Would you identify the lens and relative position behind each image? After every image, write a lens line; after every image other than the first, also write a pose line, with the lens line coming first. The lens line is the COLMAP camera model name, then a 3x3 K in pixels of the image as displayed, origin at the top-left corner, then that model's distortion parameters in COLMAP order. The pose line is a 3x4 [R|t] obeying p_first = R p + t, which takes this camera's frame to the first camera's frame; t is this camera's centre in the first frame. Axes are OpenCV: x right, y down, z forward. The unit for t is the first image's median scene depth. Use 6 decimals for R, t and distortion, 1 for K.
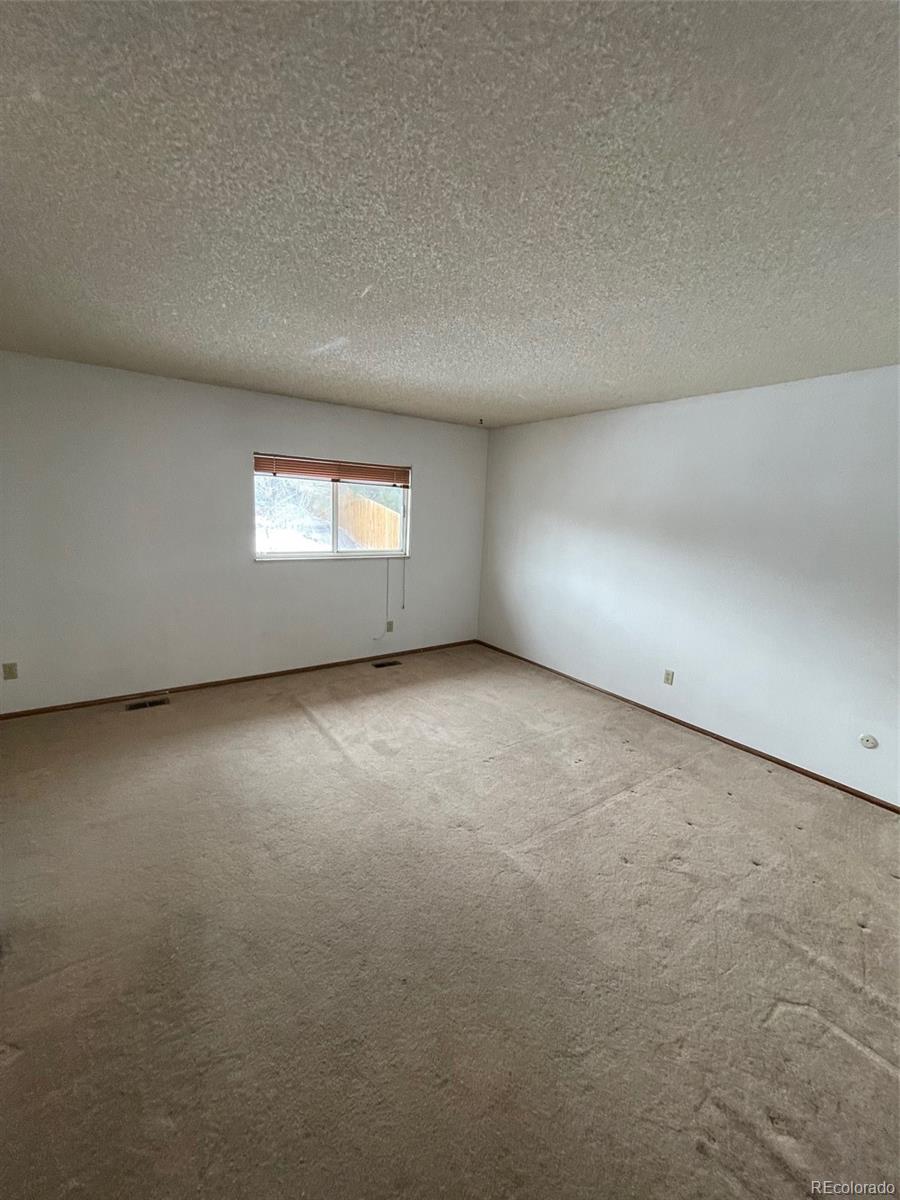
lens RADIAL K [[483.2, 0, 448.2], [0, 483.2, 594.6], [0, 0, 1]] dist [-0.000272, -0.000073]
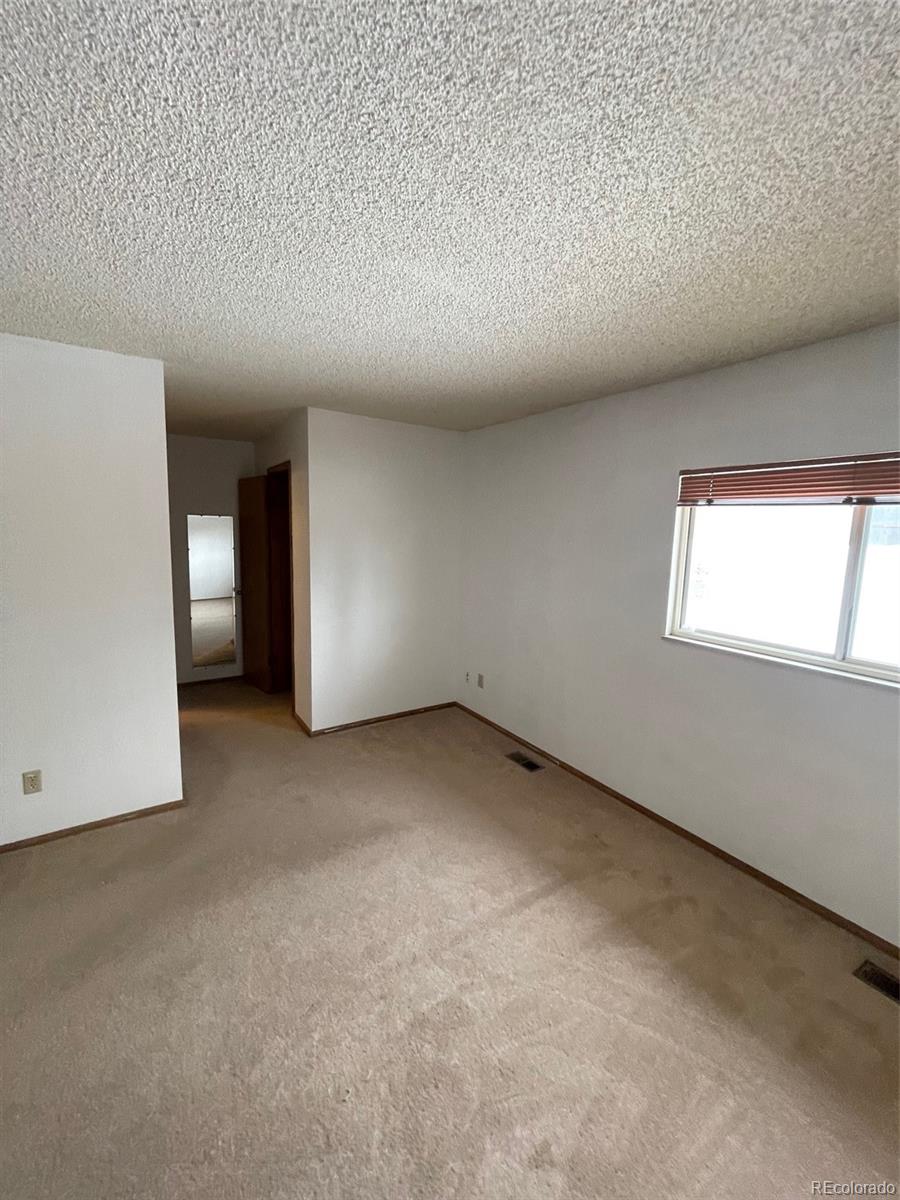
lens RADIAL K [[483.2, 0, 448.2], [0, 483.2, 594.6], [0, 0, 1]] dist [-0.000272, -0.000073]
pose [[-0.032158, 0.088816, -0.995529, 0.253042], [-0.213688, 0.972402, 0.093656, -0.127028], [0.976373, 0.215744, -0.012292, 0.730260]]
